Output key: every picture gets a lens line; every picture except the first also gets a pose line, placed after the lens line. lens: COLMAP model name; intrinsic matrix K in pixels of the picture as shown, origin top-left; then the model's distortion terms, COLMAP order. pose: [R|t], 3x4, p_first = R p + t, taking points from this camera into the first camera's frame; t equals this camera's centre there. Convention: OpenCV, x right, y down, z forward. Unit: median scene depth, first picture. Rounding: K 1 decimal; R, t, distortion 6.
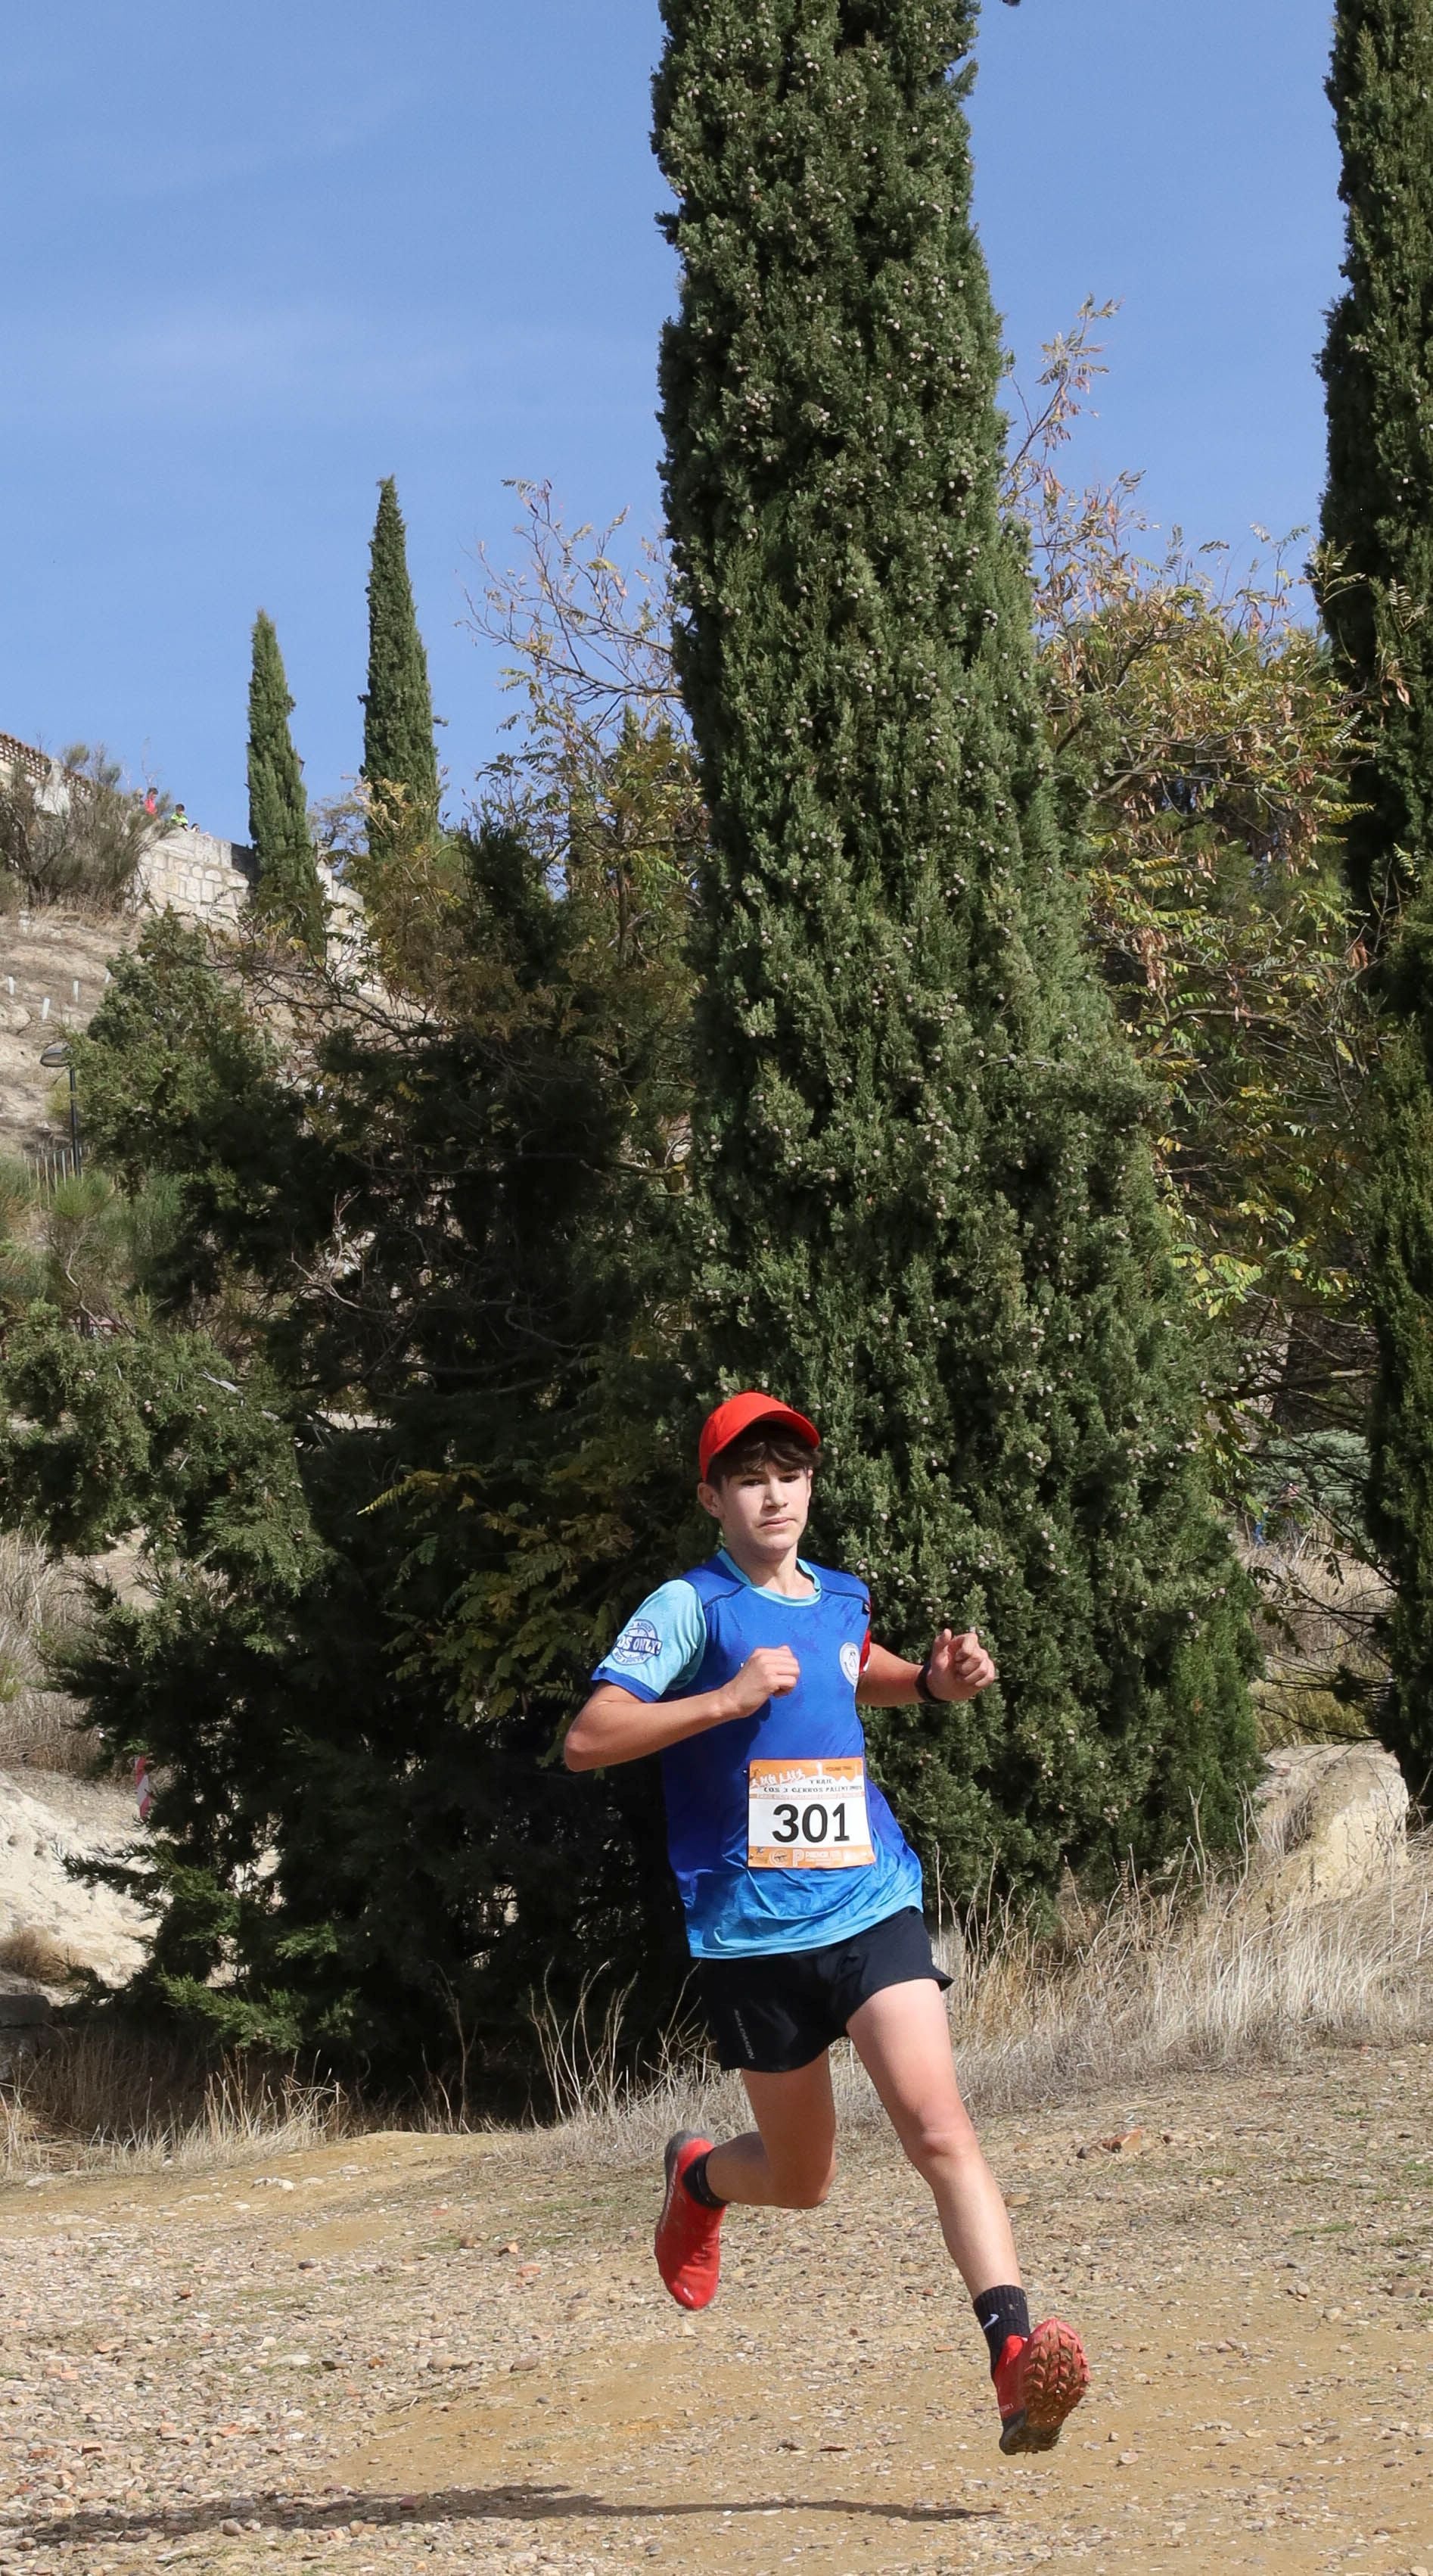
lens RADIAL K [[6897.7, 0, 706.7], [0, 6897.7, 1780.3], [0, 0, 1]] dist [0.059792, -0.684902]
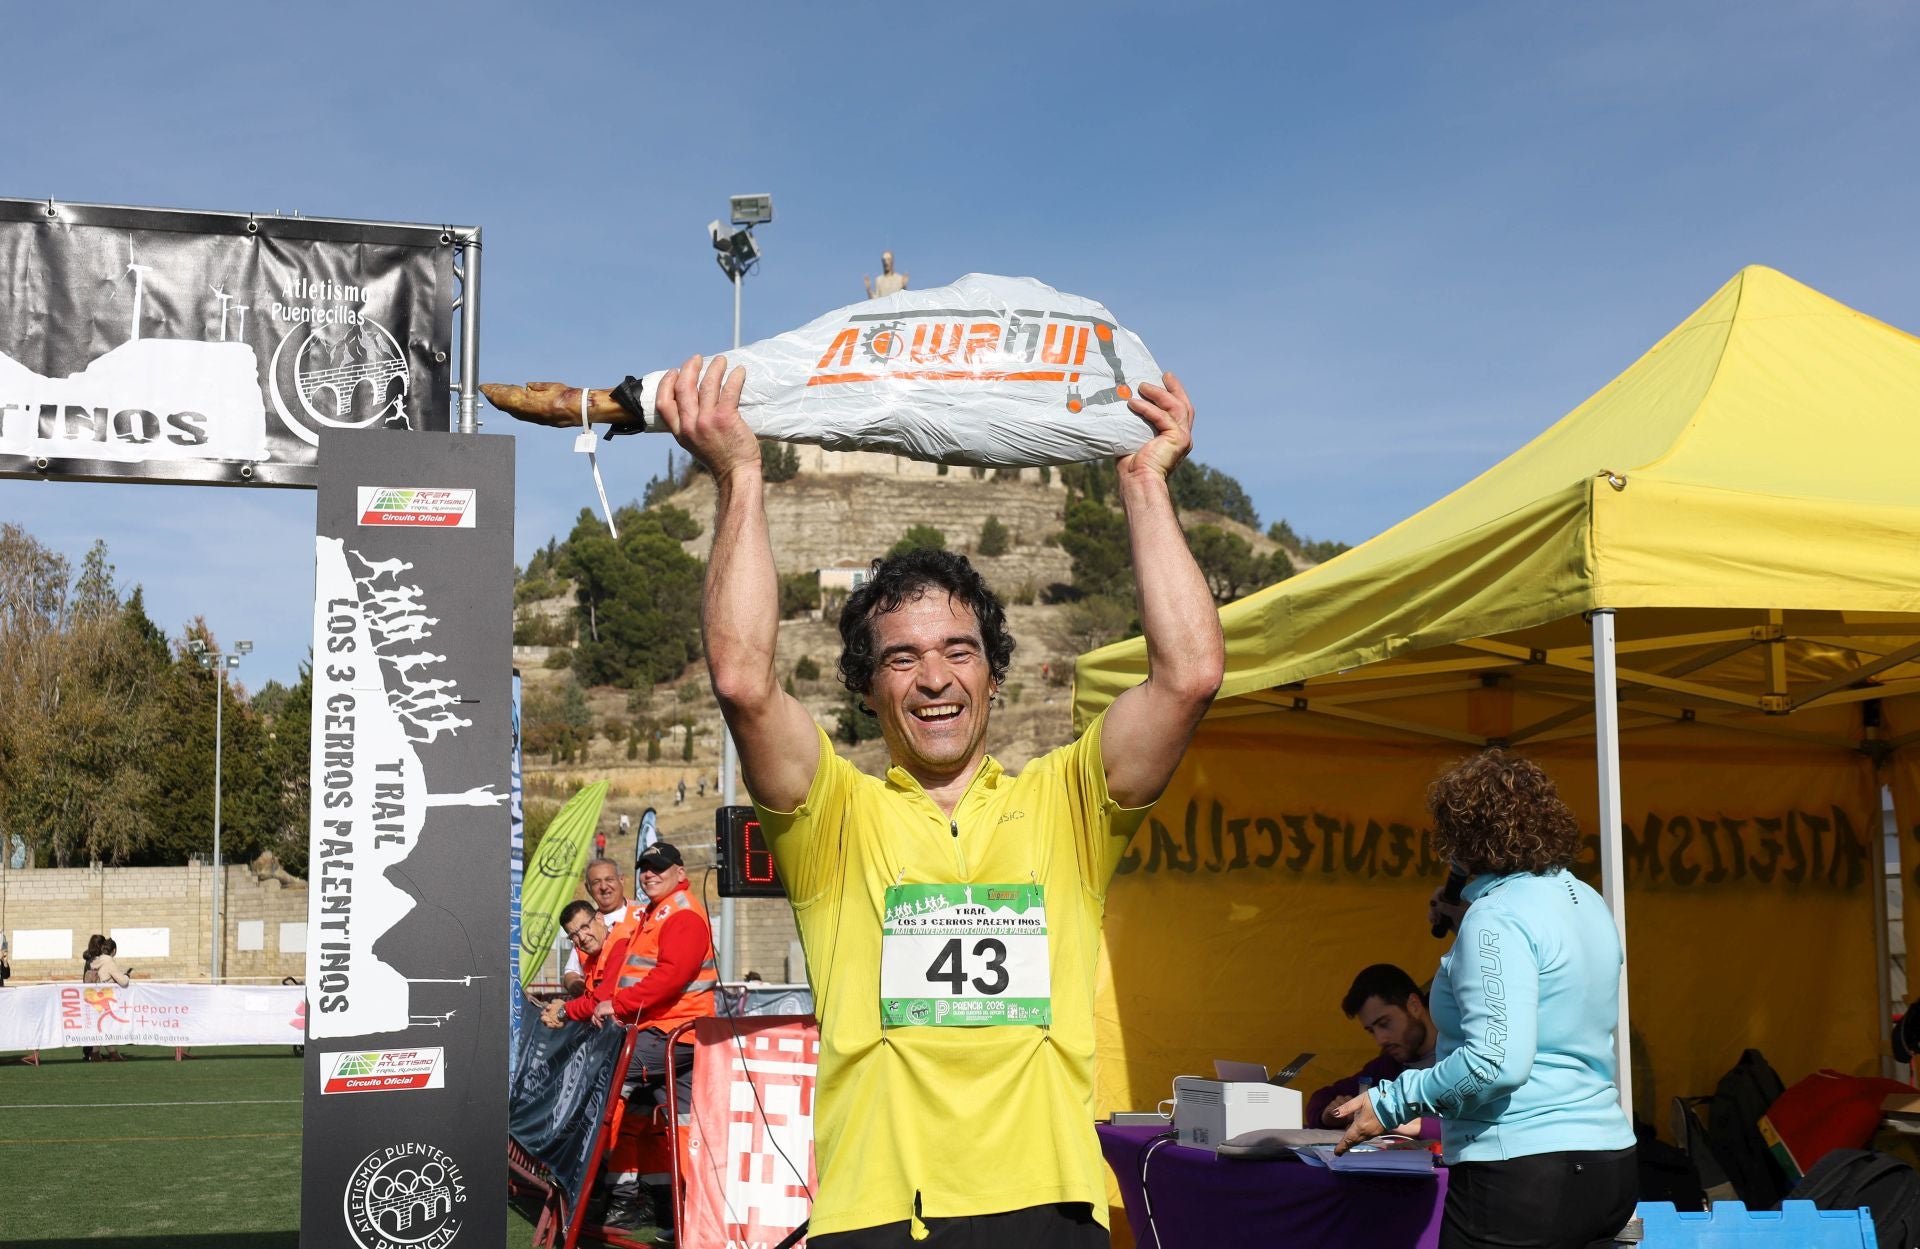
lens RADIAL K [[2413.5, 0, 789.8], [0, 2413.5, 618.7], [0, 0, 1]] dist [-0.001905, 0.036376]
pose [[0.945415, 0.015099, -0.325520, 2.253463], [0.019630, 0.994473, 0.103140, -1.132628], [0.325278, -0.103900, 0.939893, -6.147927]]
